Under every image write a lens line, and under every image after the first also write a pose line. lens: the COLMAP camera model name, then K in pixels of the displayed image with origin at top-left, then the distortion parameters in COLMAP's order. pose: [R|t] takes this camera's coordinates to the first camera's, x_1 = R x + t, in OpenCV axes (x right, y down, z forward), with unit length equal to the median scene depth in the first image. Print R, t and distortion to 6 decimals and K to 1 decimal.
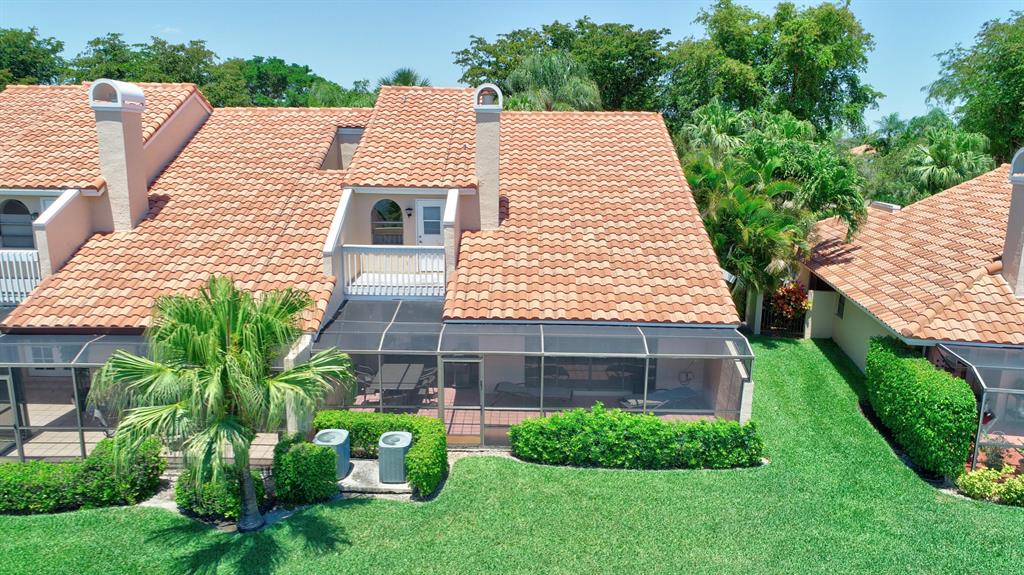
lens RADIAL K [[683.6, 0, 512.0], [0, 683.6, 287.5], [0, 0, 1]] dist [-0.000071, 0.000012]
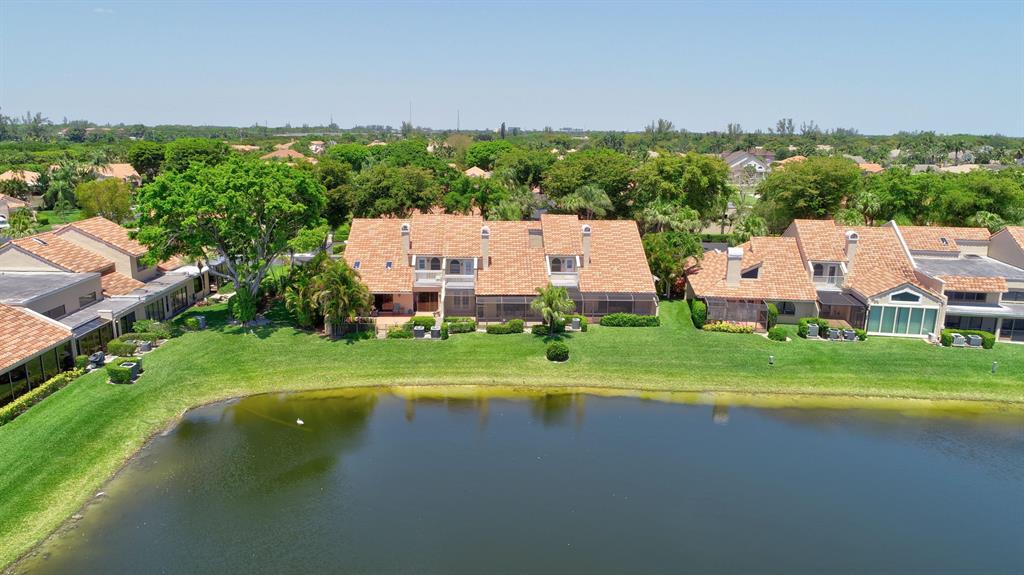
lens RADIAL K [[683.6, 0, 512.0], [0, 683.6, 287.5], [0, 0, 1]] dist [-0.000071, 0.000012]
pose [[0.998968, -0.005851, 0.045050, -0.629029], [0.004862, 0.999745, 0.022030, -0.064337], [-0.045167, -0.021789, 0.998742, -2.700391]]
